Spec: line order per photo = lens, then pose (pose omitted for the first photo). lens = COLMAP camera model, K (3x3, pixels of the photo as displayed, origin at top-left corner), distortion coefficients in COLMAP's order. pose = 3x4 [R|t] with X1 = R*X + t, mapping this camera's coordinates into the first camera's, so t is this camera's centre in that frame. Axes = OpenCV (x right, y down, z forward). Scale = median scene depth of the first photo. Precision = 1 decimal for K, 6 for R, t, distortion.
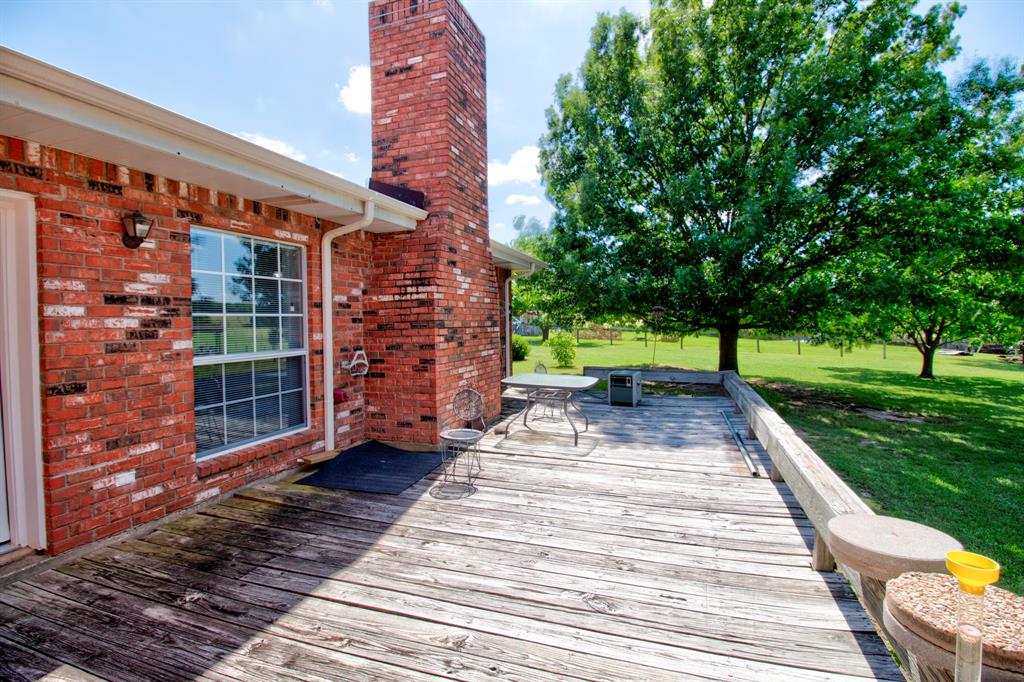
lens RADIAL K [[484.2, 0, 515.1], [0, 484.2, 340.0], [0, 0, 1]] dist [0.016035, -0.015523]
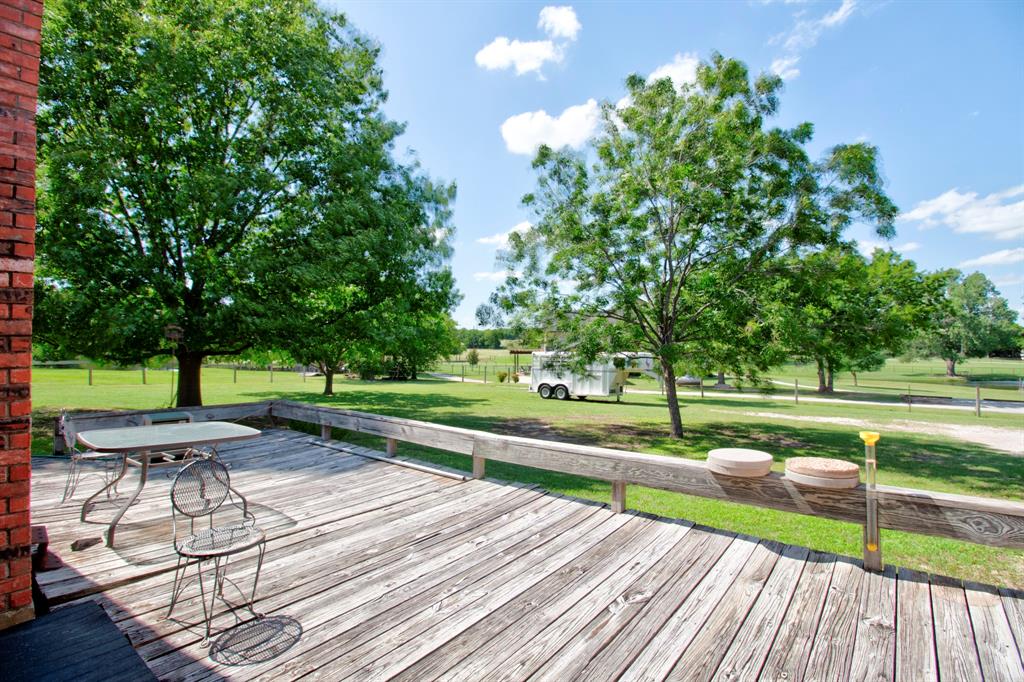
lens RADIAL K [[484.2, 0, 518.4], [0, 484.2, 337.9], [0, 0, 1]] dist [0.016035, -0.015523]
pose [[0.317682, 0.028033, 0.947783, -0.597997], [0.030140, 0.998759, -0.039643, -0.006791], [-0.947718, 0.041160, 0.316443, 0.539712]]
